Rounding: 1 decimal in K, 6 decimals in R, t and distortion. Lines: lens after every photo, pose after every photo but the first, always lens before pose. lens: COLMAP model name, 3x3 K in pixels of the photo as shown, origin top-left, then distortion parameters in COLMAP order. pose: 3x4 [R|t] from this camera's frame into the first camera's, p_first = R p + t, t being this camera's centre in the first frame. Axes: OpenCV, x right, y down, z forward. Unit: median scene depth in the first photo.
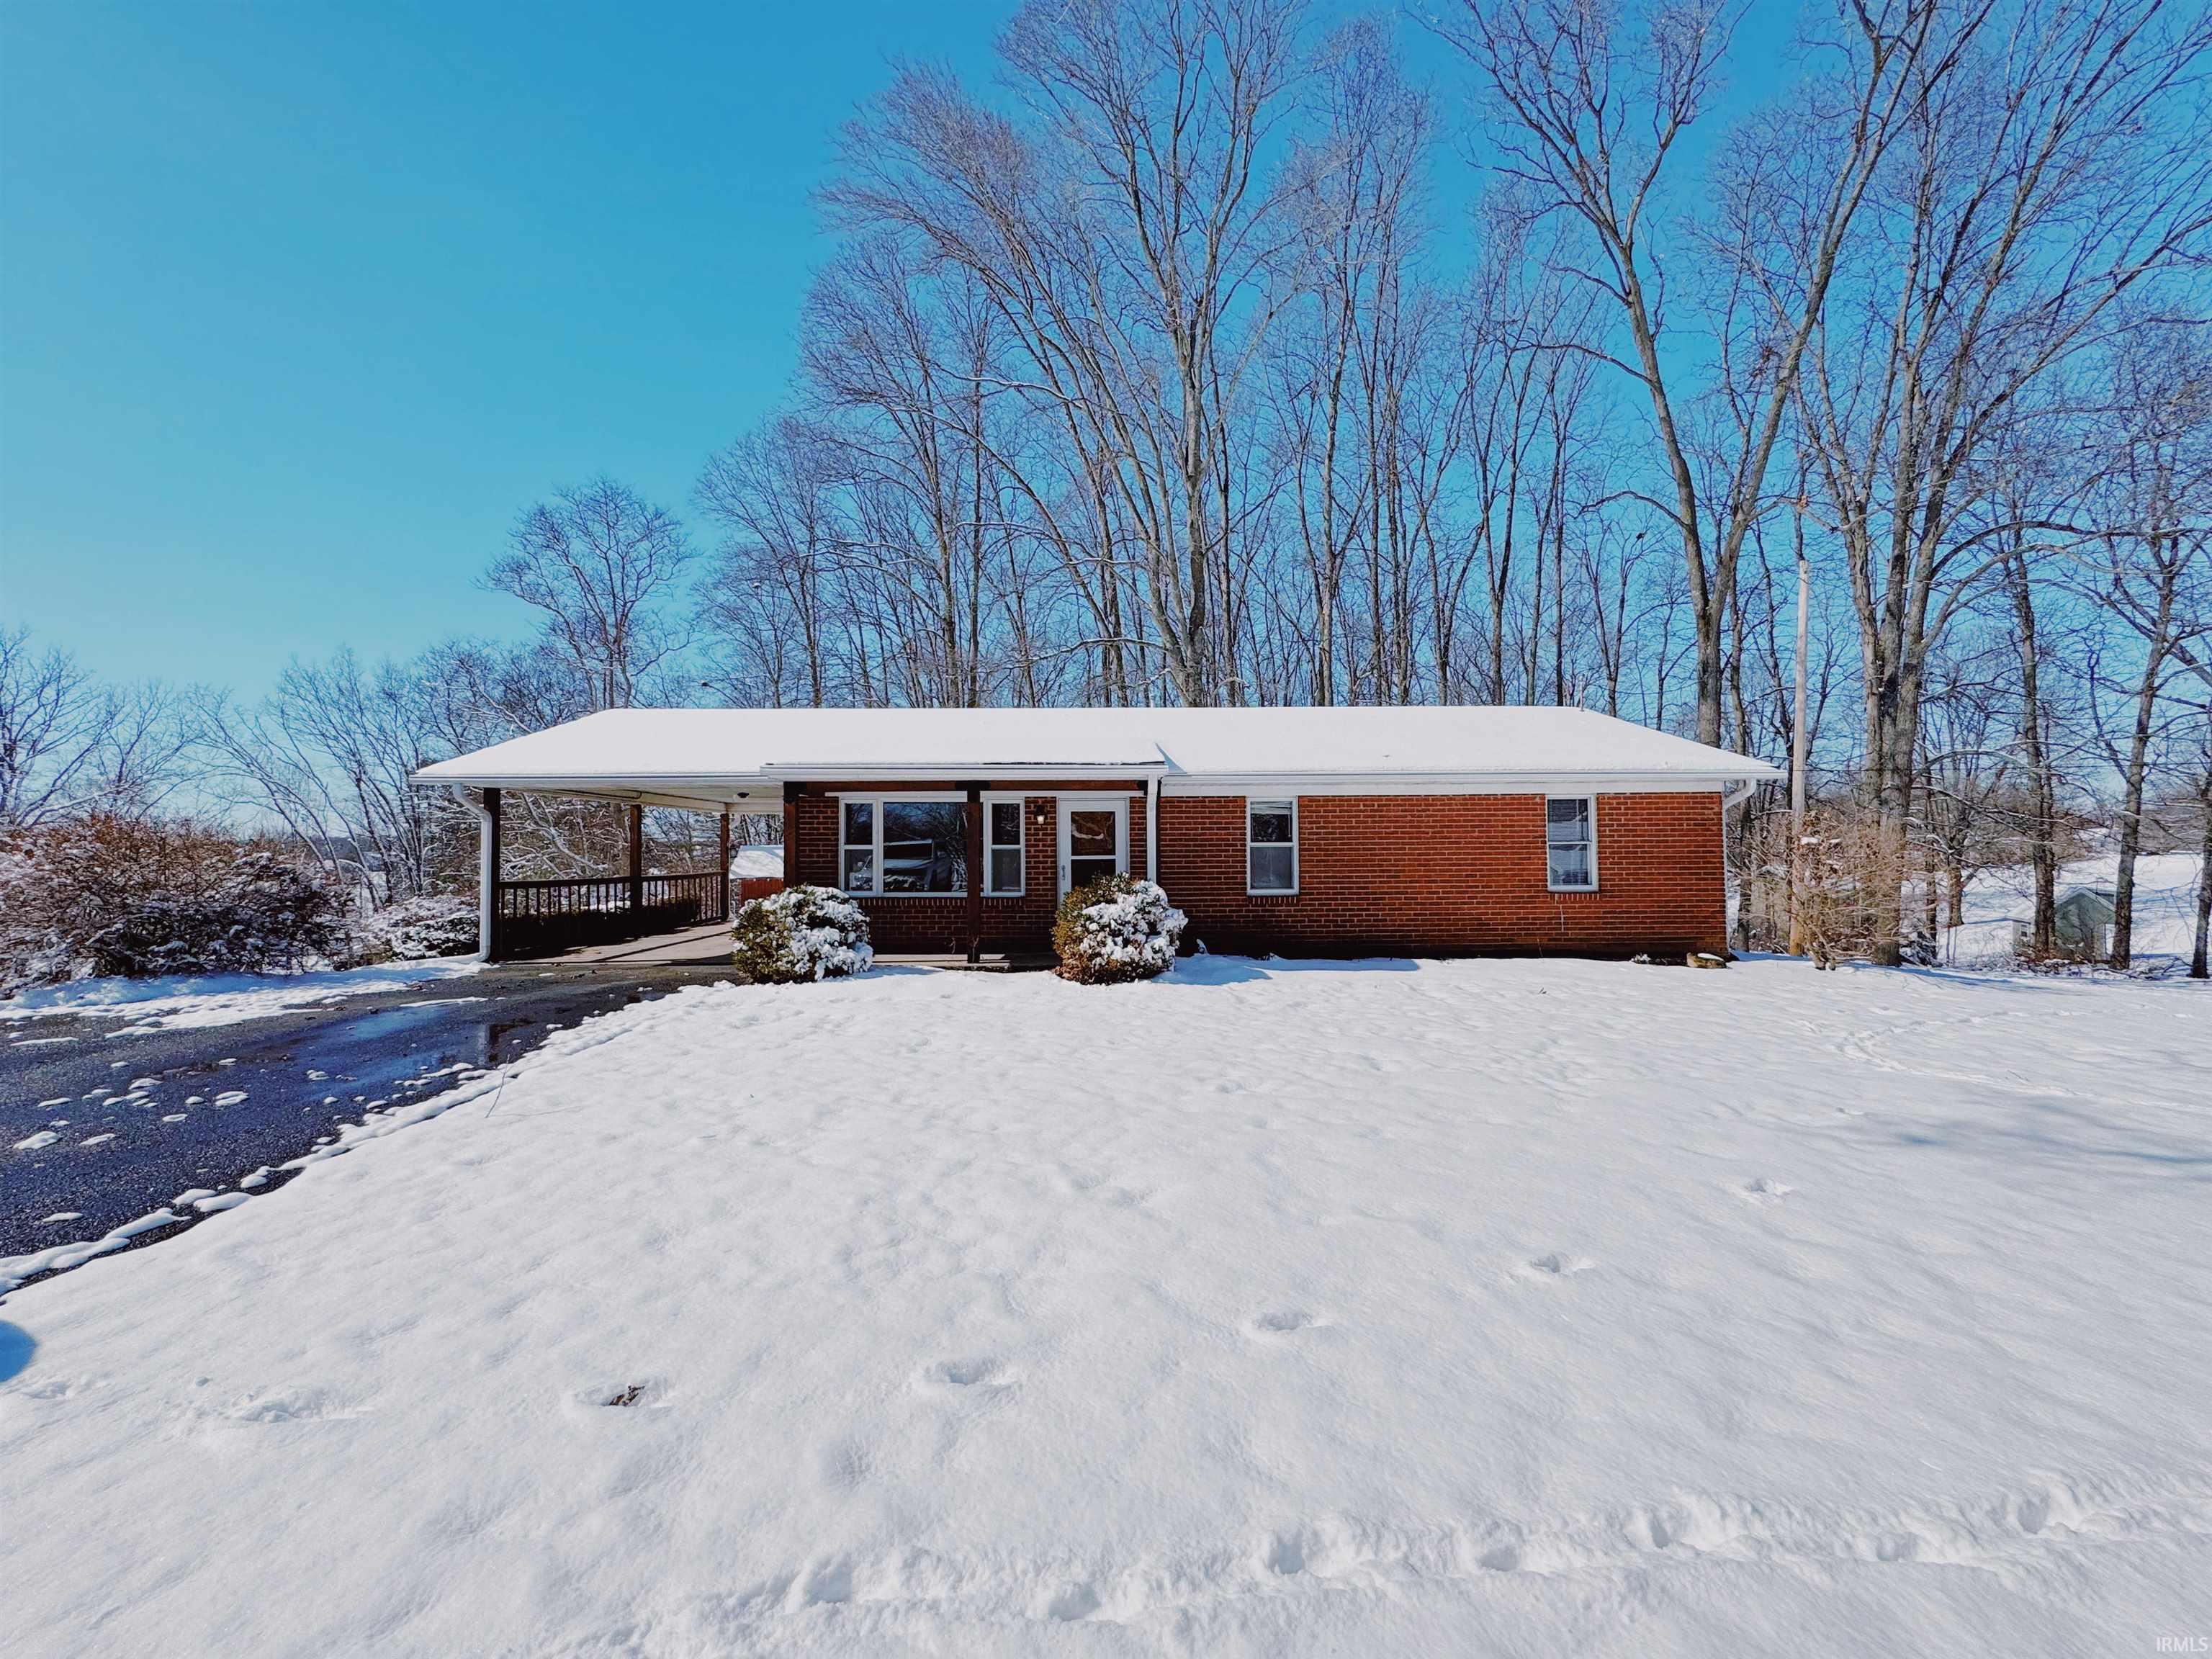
lens RADIAL K [[880.3, 0, 1113.3], [0, 880.3, 827.2], [0, 0, 1]] dist [-0.002722, 0.000347]
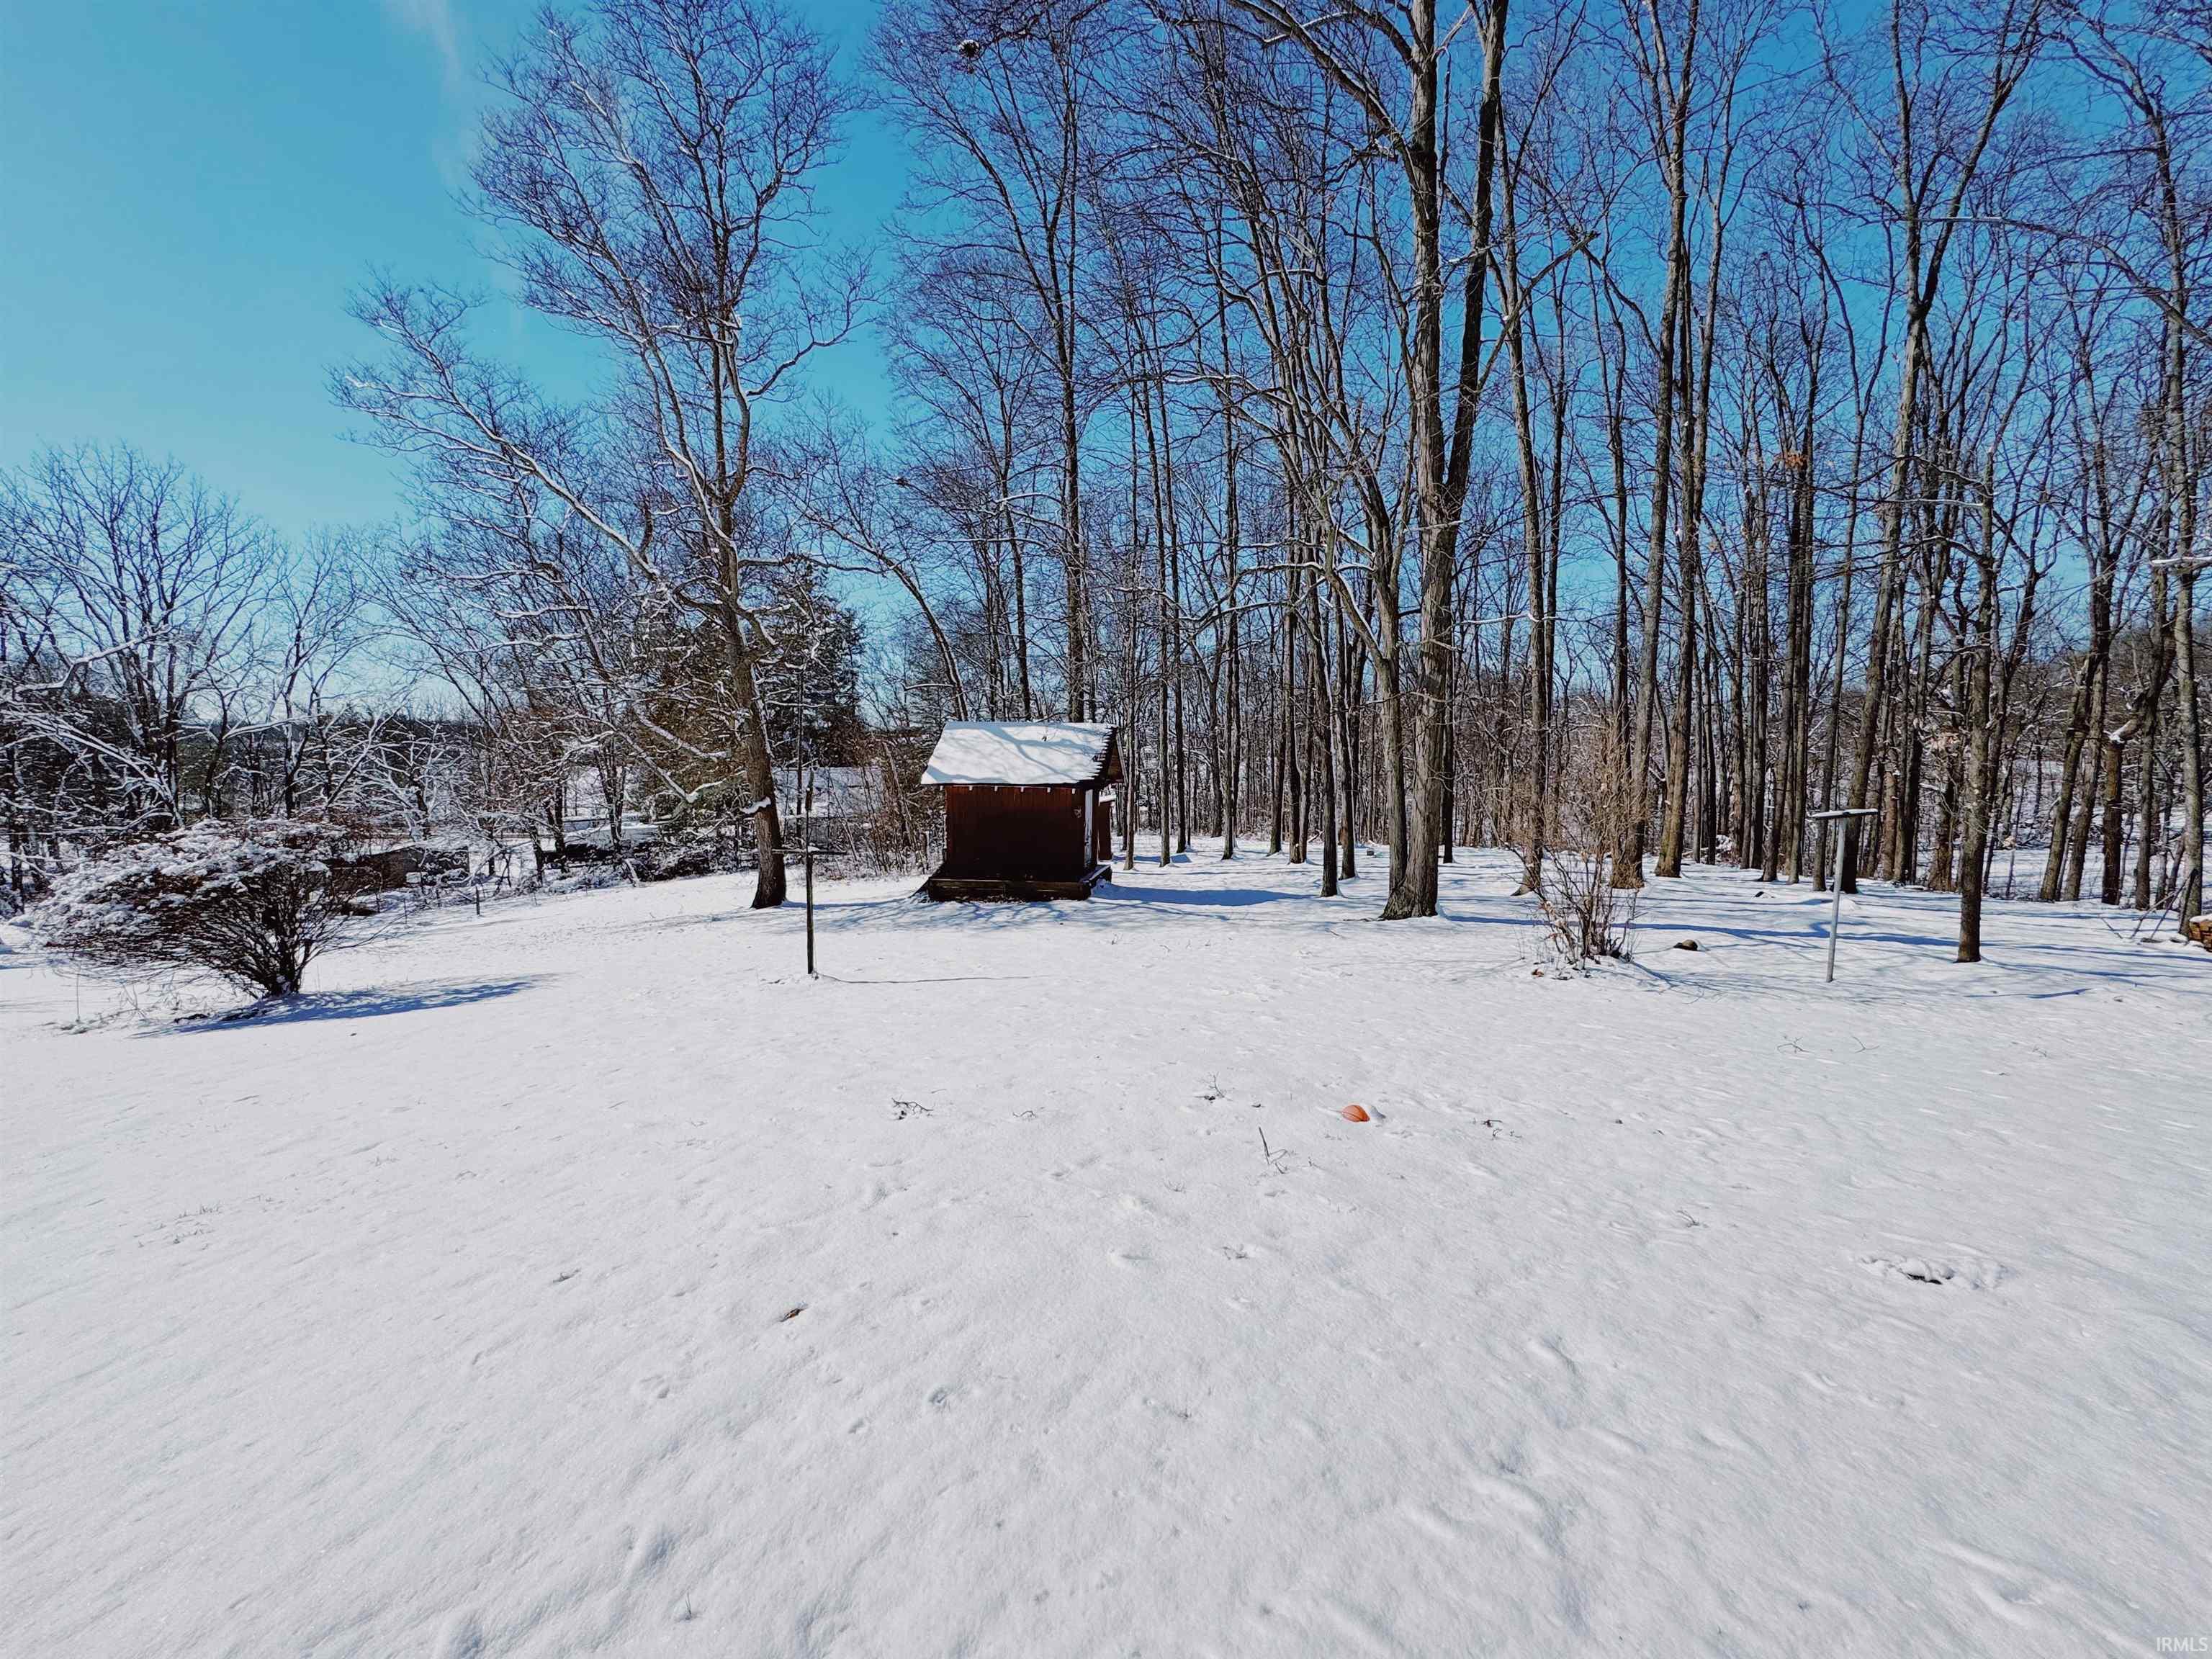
lens RADIAL K [[880.3, 0, 1106.8], [0, 880.3, 827.0], [0, 0, 1]] dist [-0.002722, 0.000347]
pose [[0.971961, 0.041546, -0.231443, -0.643549], [-0.013844, 0.992671, 0.120055, 0.061169], [0.234734, -0.113485, 0.965412, 1.591007]]
